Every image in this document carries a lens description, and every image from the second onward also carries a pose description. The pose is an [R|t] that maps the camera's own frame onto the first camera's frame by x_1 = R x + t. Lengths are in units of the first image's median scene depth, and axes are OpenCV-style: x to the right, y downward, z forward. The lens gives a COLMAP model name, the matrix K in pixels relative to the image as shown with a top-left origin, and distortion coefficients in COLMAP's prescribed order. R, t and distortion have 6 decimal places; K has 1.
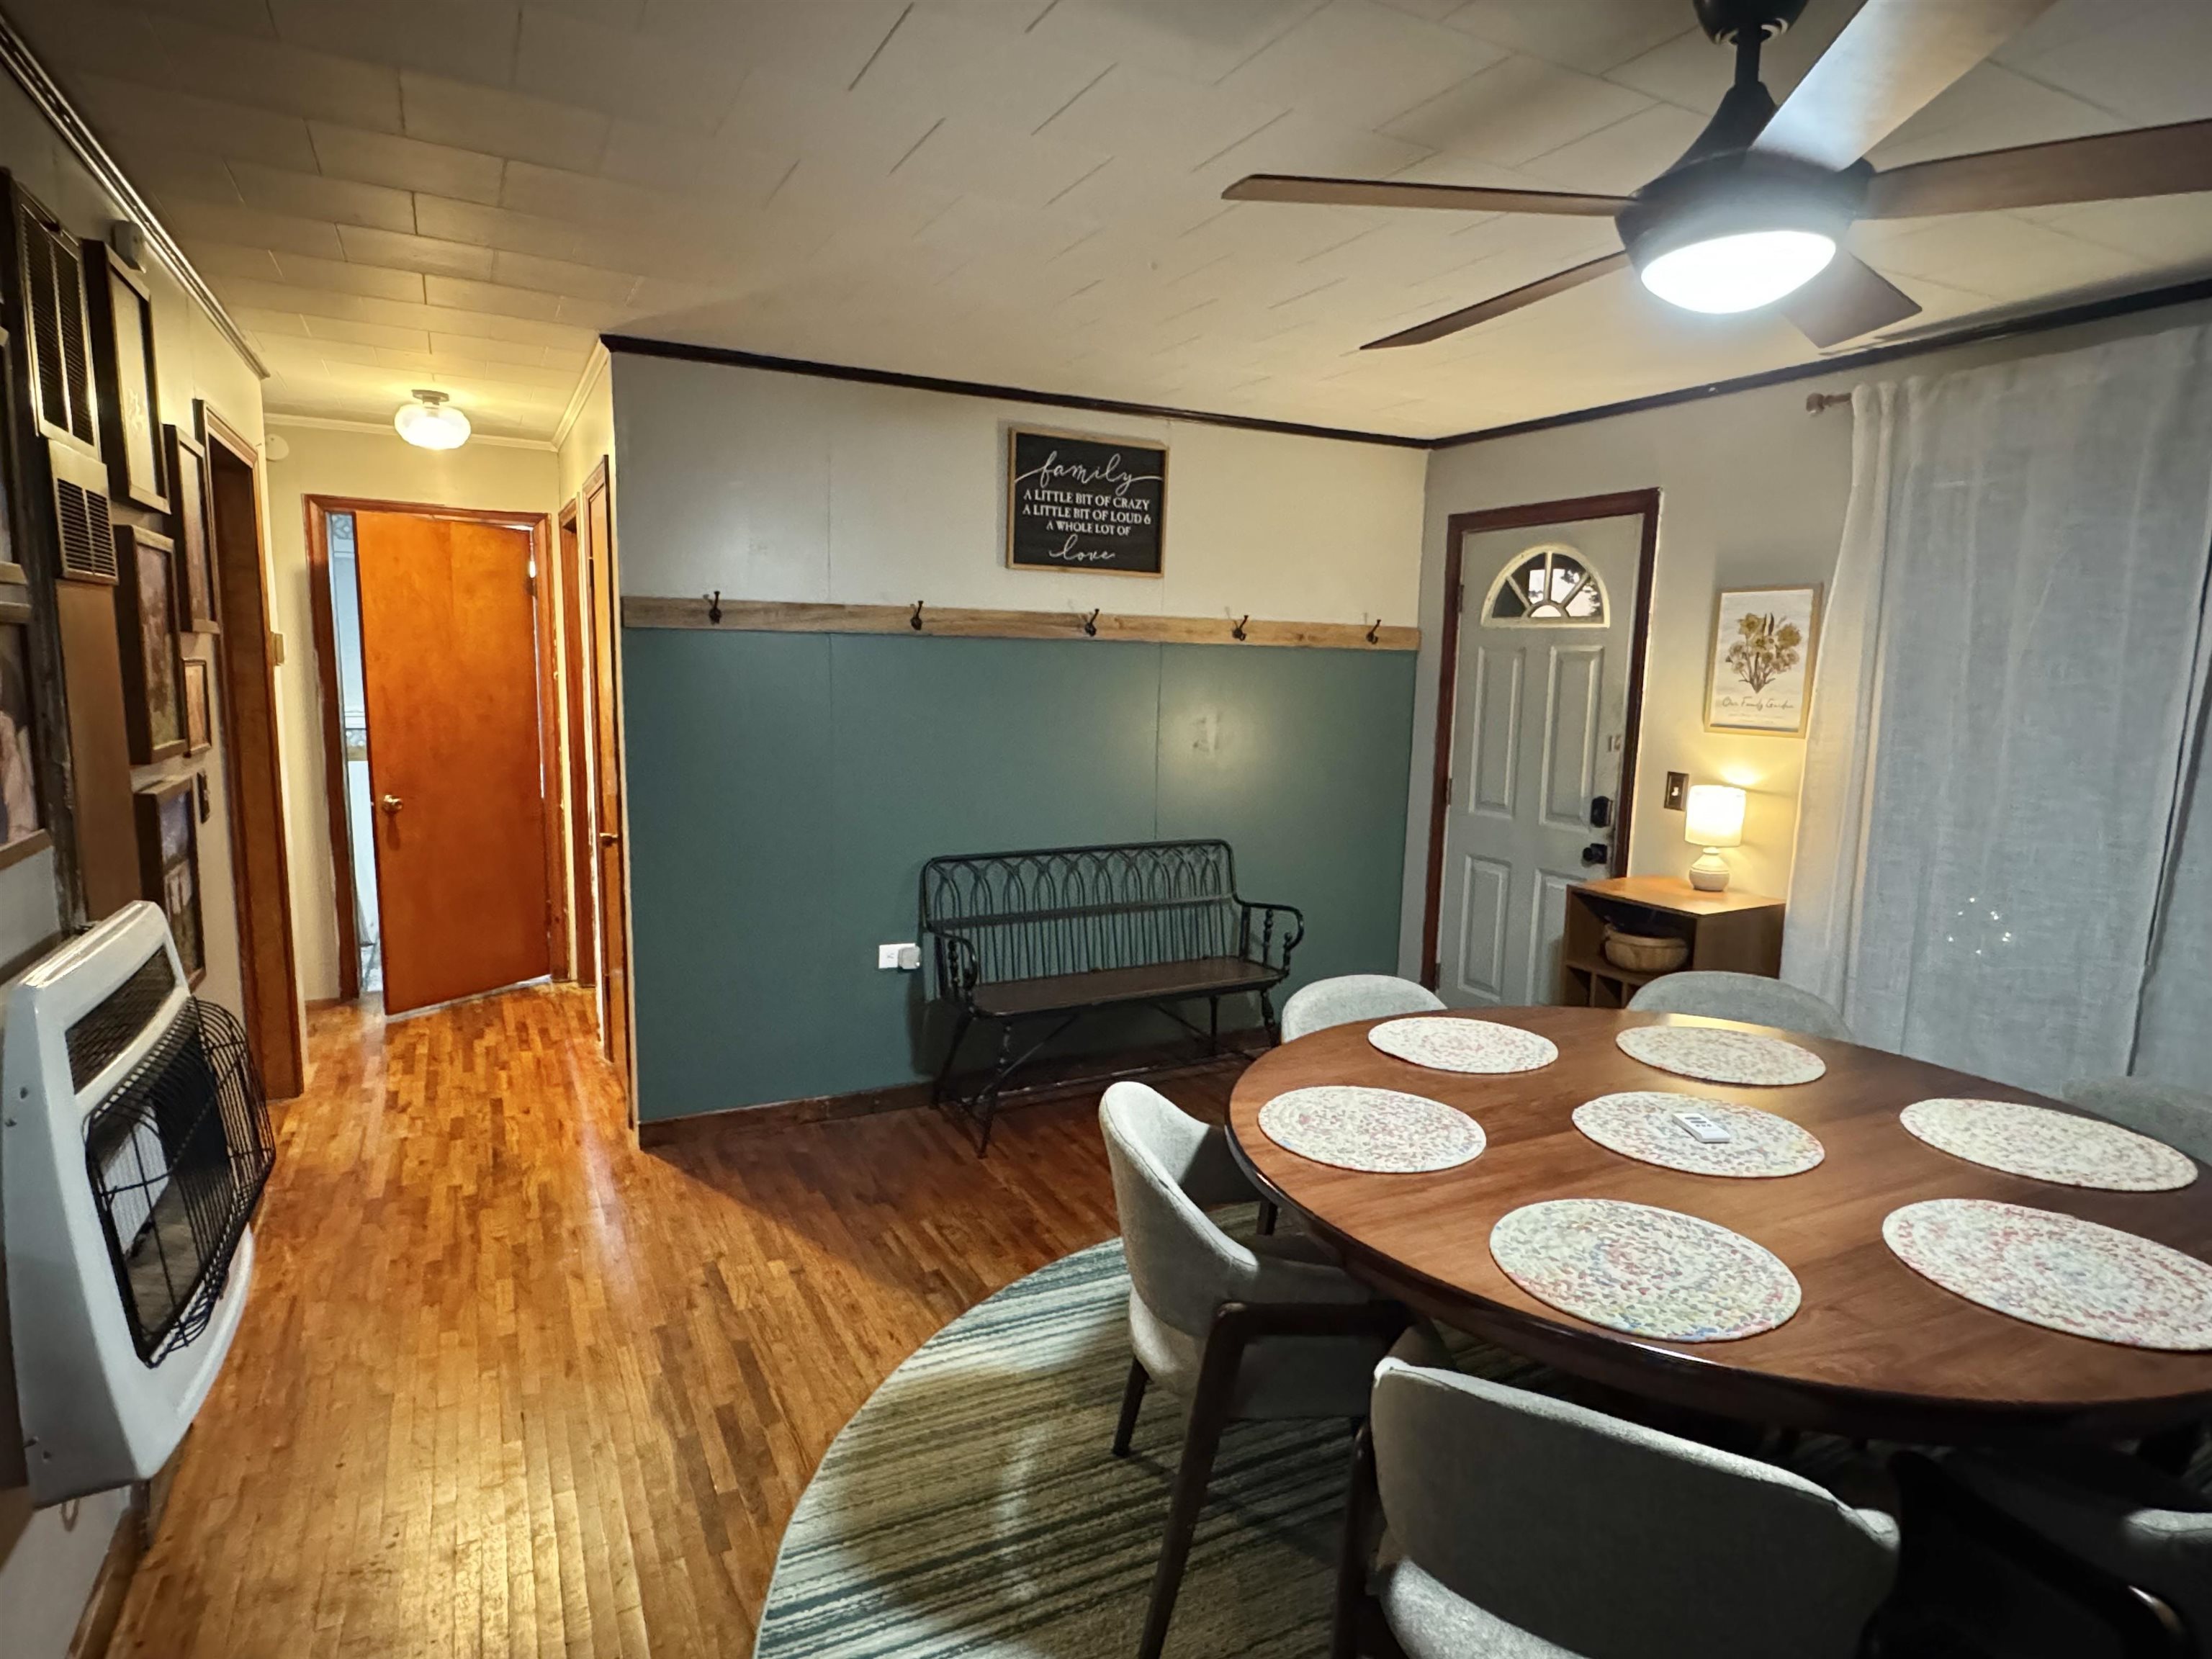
lens RADIAL K [[1212.6, 0, 1103.1], [0, 1212.6, 827.4], [0, 0, 1]] dist [0.001959, -0.000303]
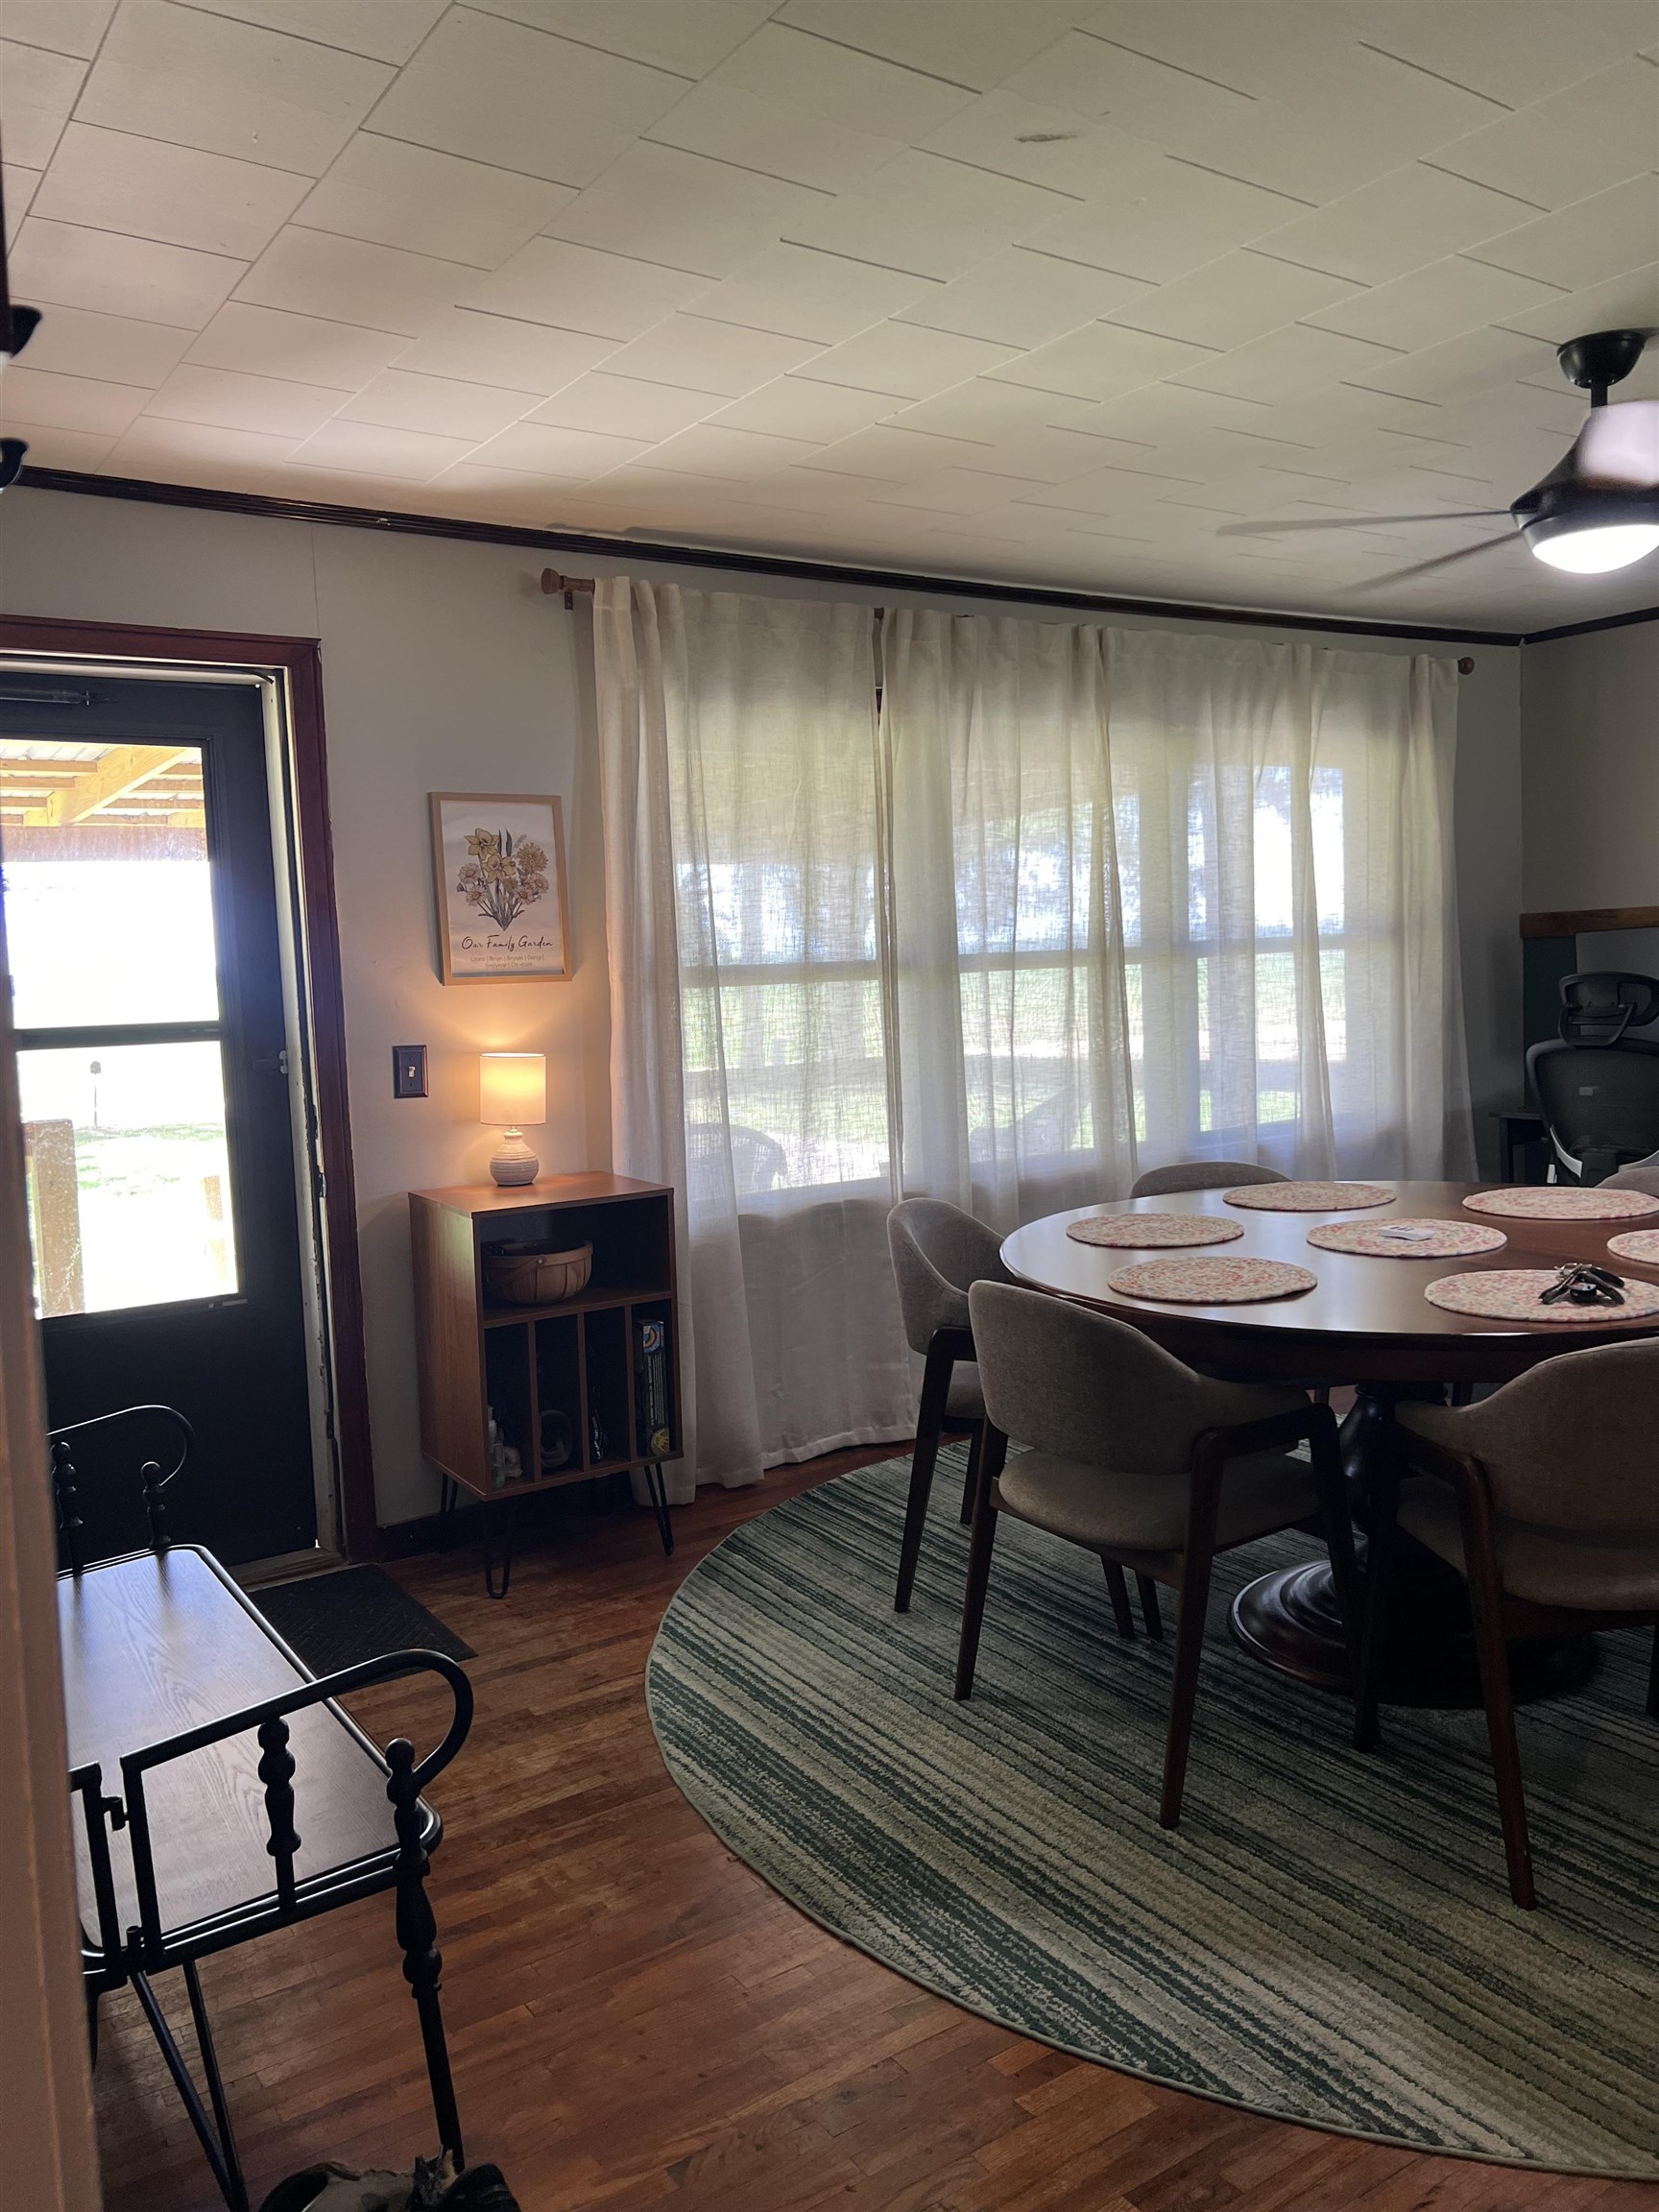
lens RADIAL K [[1649.1, 0, 821.2], [0, 1649.1, 1107.8], [0, 0, 1]] dist [0.051699, -0.056939]
pose [[-0.104381, -0.102308, 0.989261, -0.582015], [0.171300, 0.977979, 0.119216, -0.092608], [-0.979674, 0.181905, -0.084557, 0.935156]]
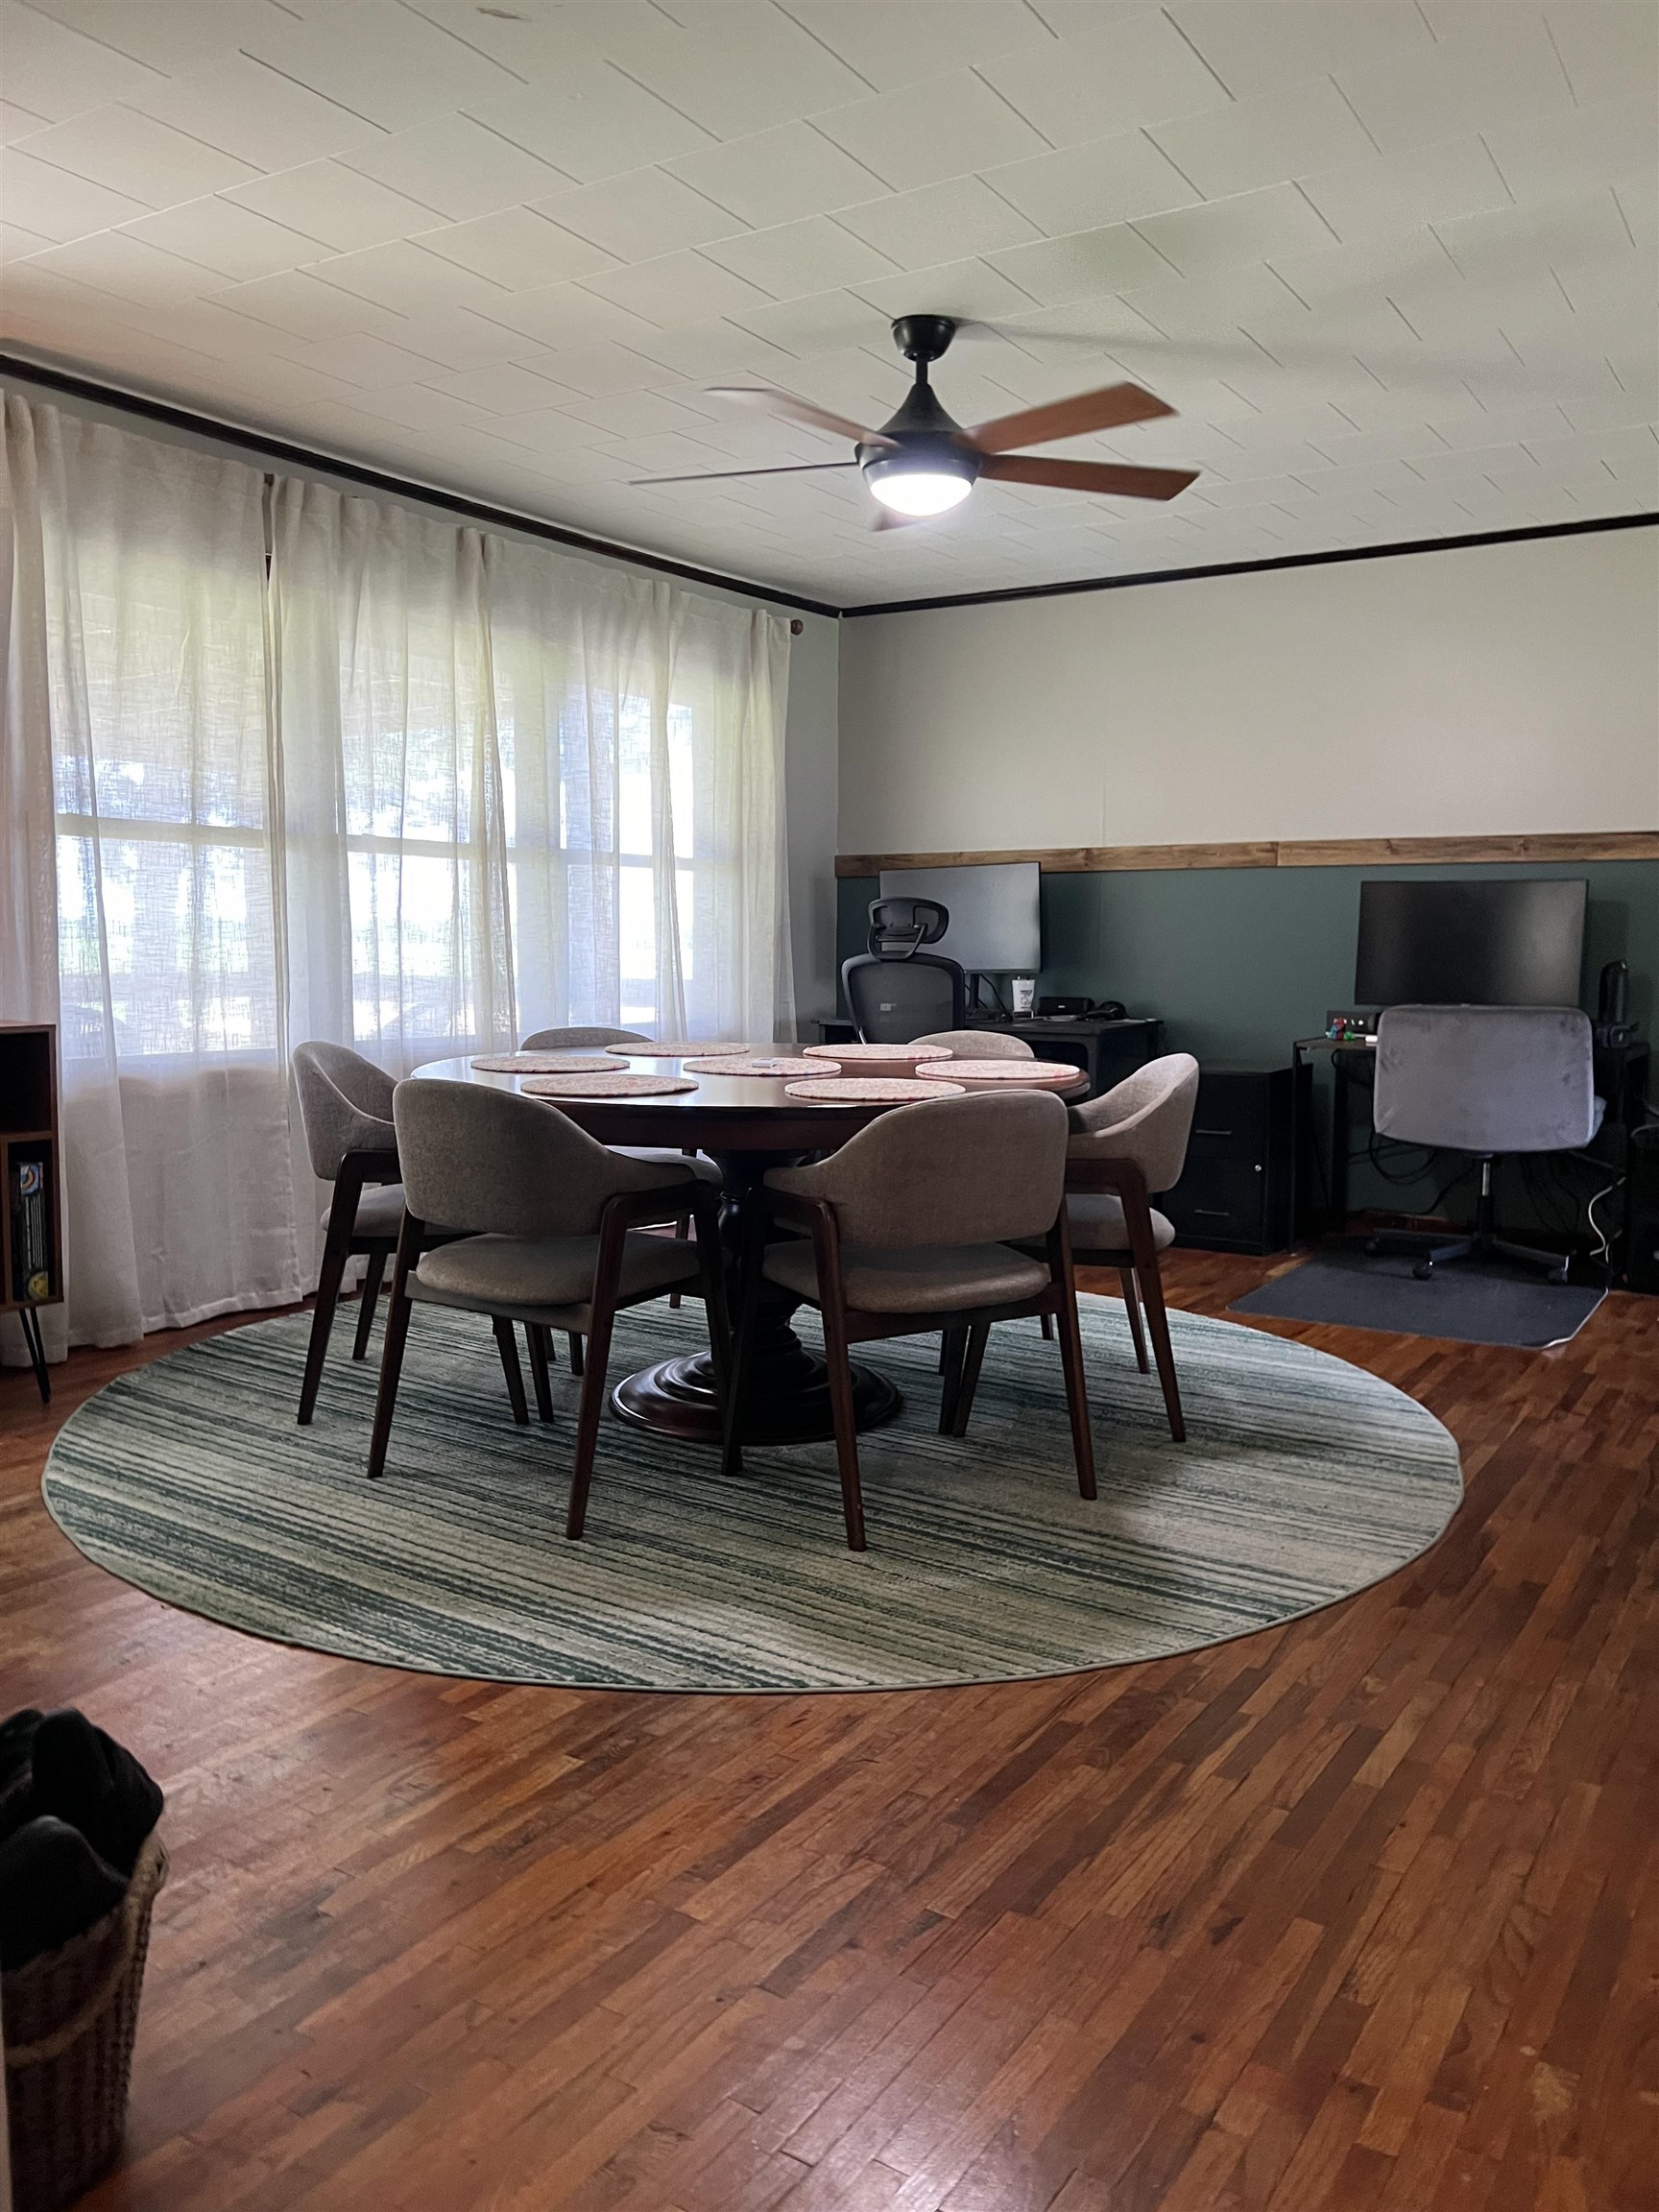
lens RADIAL K [[1649.1, 0, 812.0], [0, 1649.1, 1122.4], [0, 0, 1]] dist [0.051699, -0.056939]
pose [[-0.479190, -0.122233, 0.869158, -0.668071], [0.096500, 0.976915, 0.190590, -0.024288], [-0.872390, 0.175203, -0.456332, 1.021907]]
